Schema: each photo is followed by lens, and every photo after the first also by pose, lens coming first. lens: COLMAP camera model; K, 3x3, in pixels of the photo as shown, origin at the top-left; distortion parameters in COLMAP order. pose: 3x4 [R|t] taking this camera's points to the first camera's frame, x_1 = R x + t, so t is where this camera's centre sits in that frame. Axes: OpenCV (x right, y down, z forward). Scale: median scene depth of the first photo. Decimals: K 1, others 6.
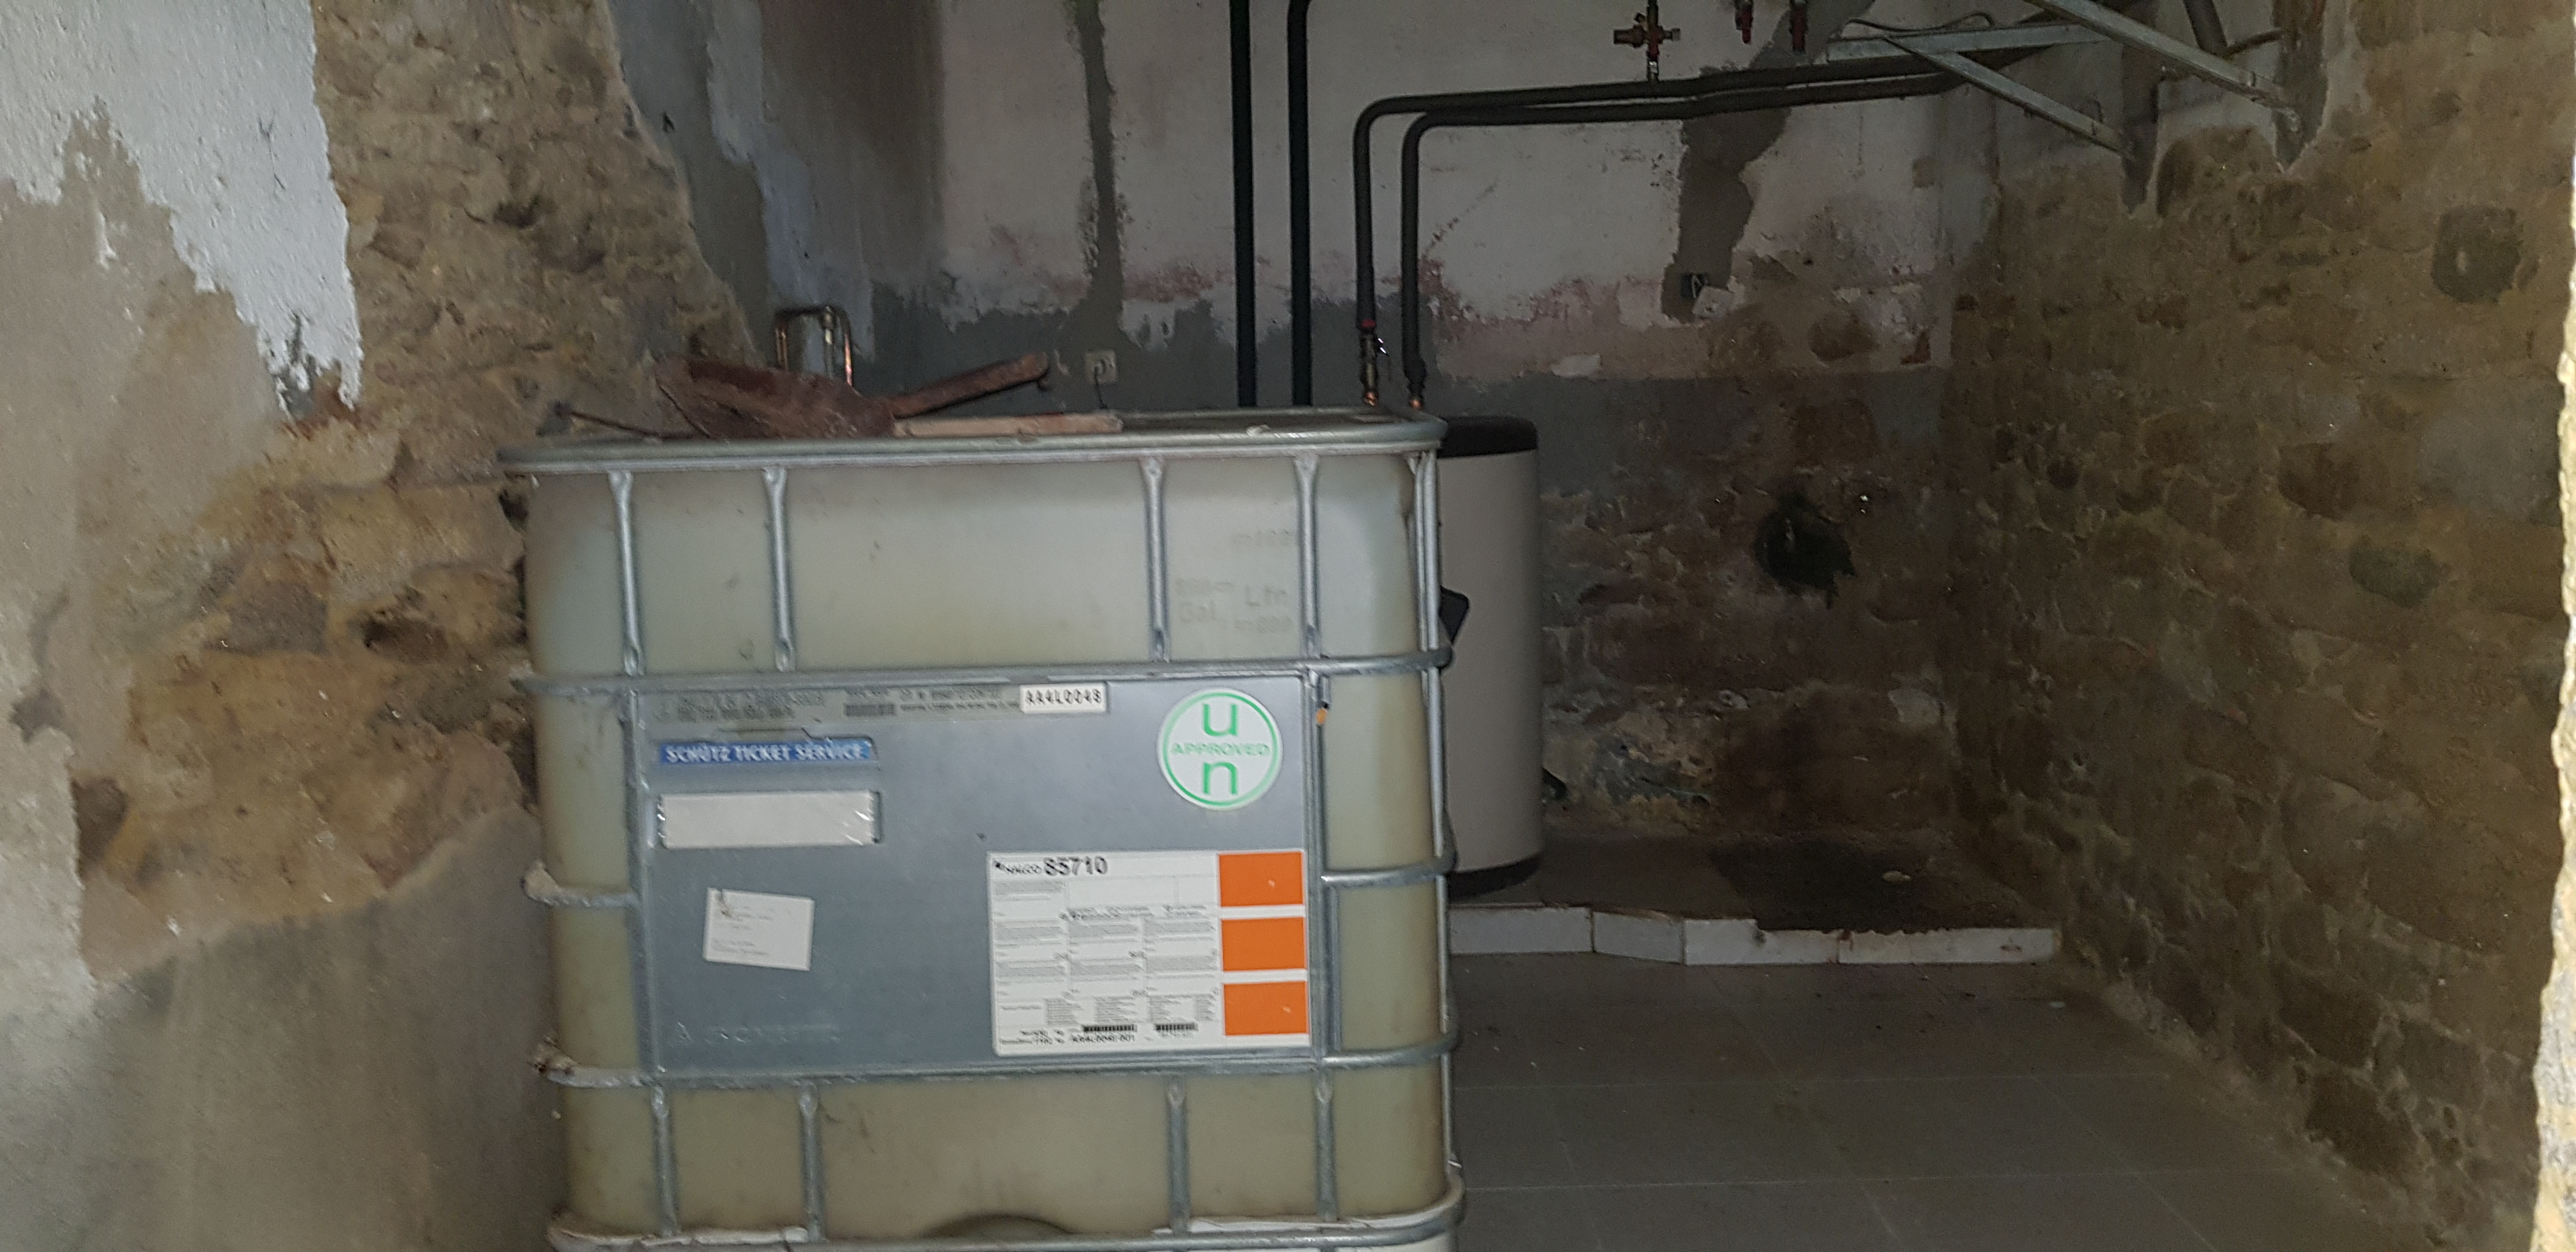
lens RADIAL K [[2050.1, 0, 1236.8], [0, 2050.1, 704.0], [0, 0, 1]] dist [0.096391, -0.059074]
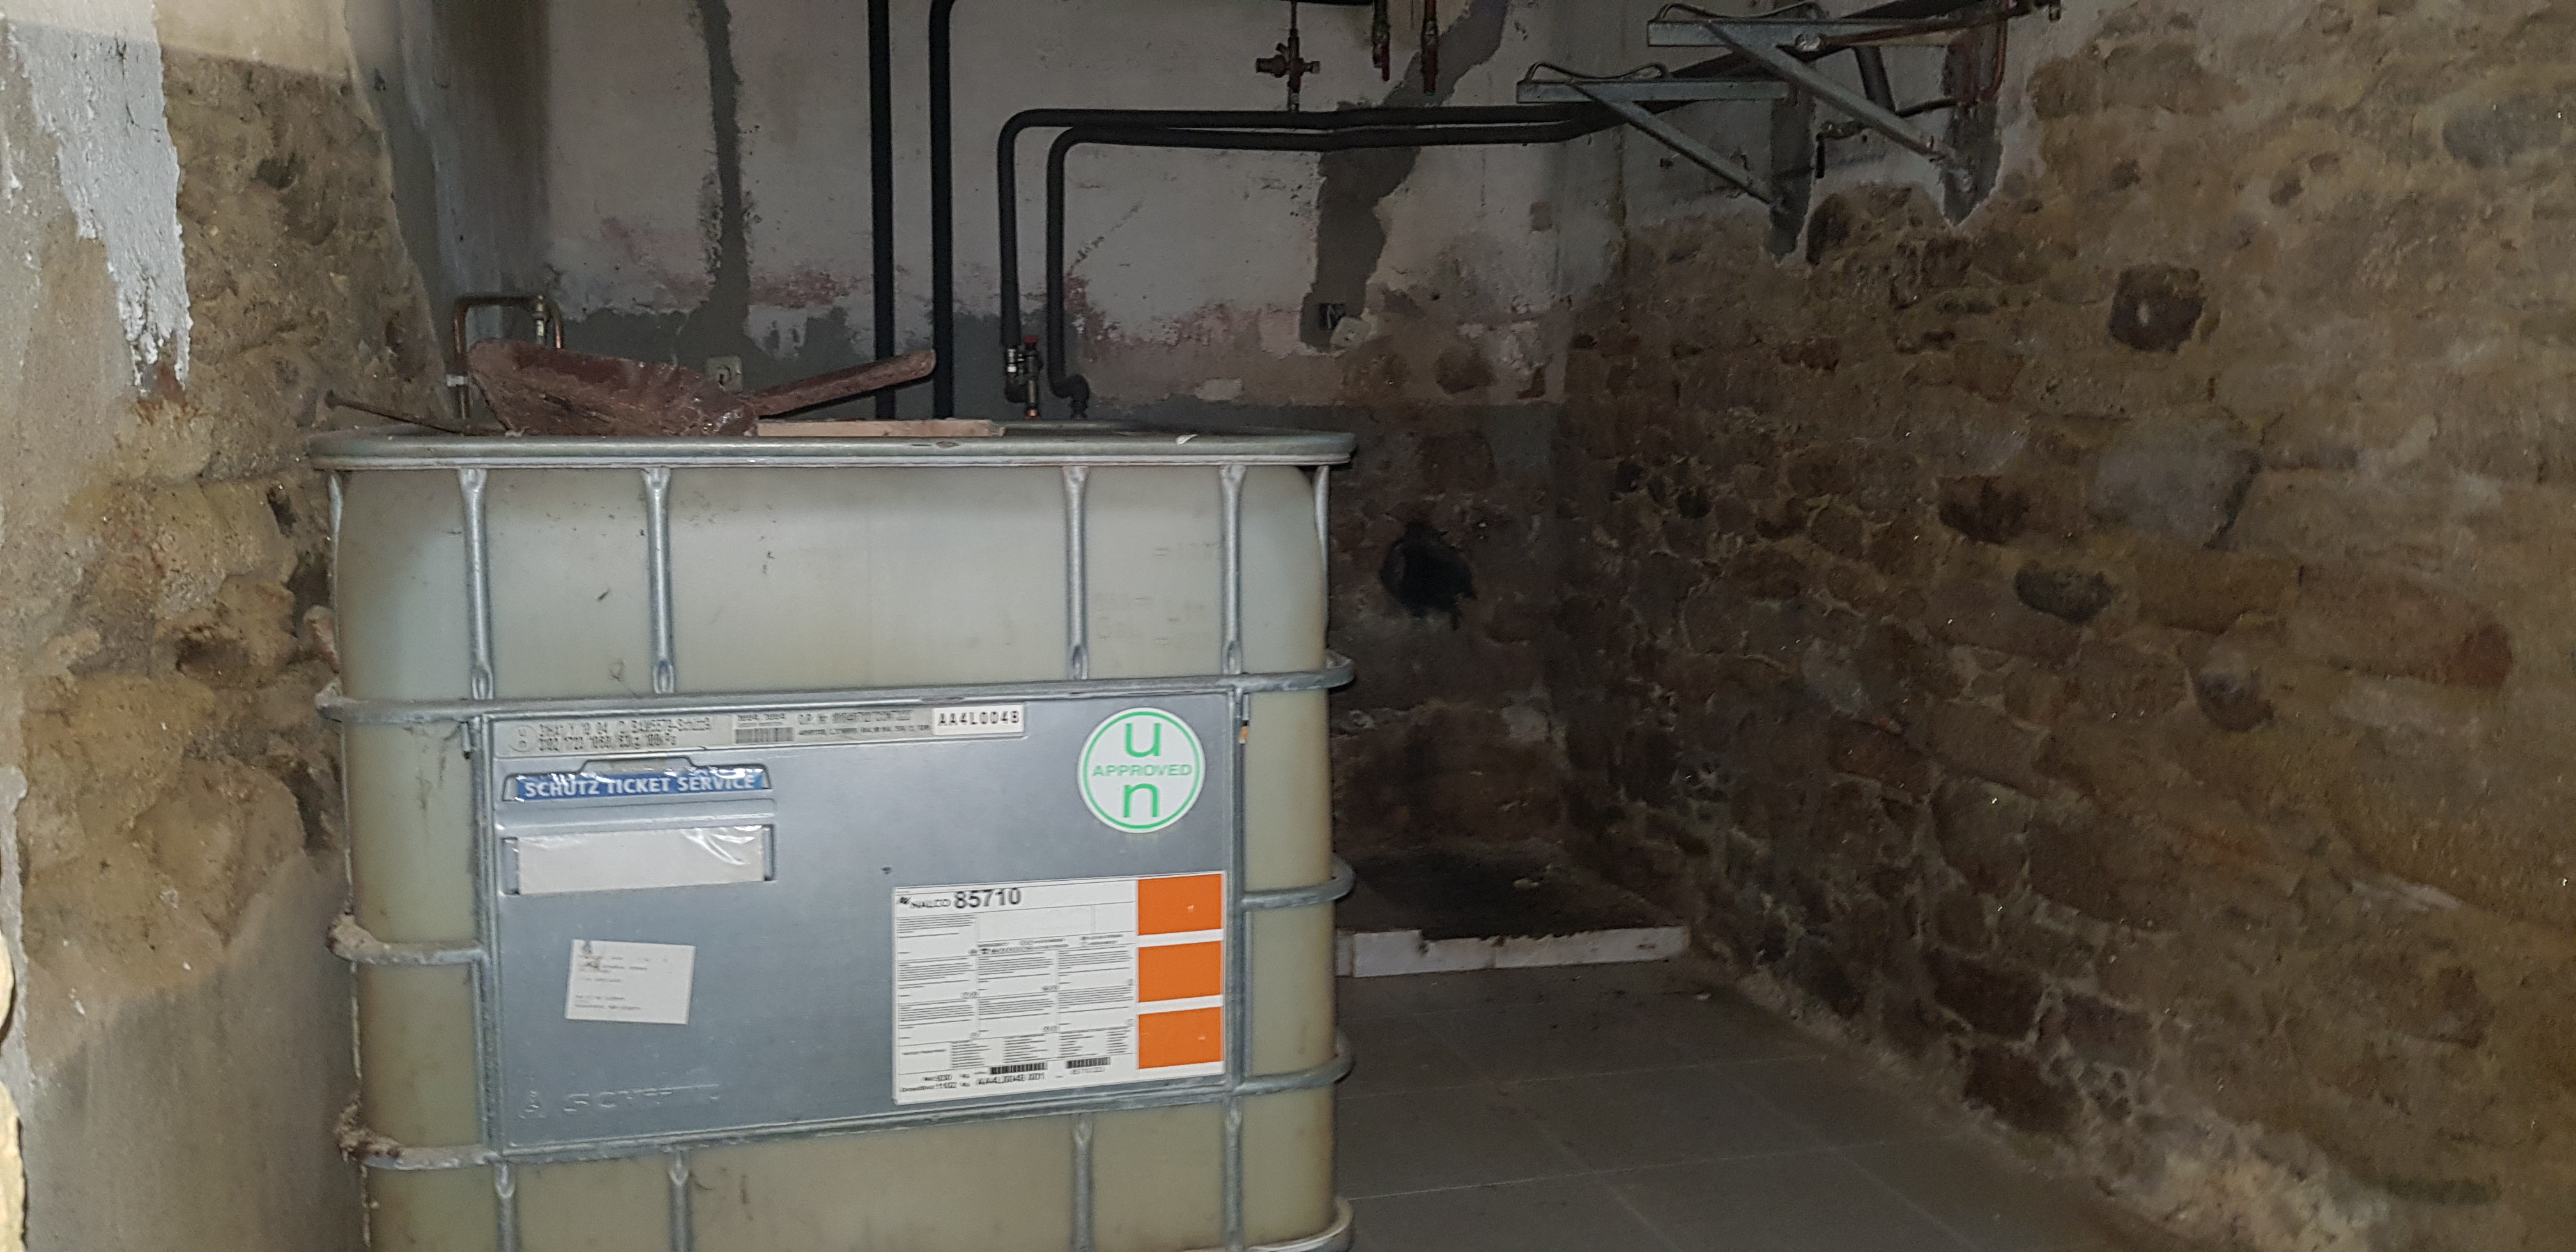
lens RADIAL K [[2050.1, 0, 1264.4], [0, 2050.1, 734.5], [0, 0, 1]] dist [0.096391, -0.059074]
pose [[0.967939, -0.015513, 0.250706, -0.133466], [0.014914, 0.999880, 0.004289, 0.001305], [-0.250743, -0.000412, 0.968054, 0.039695]]
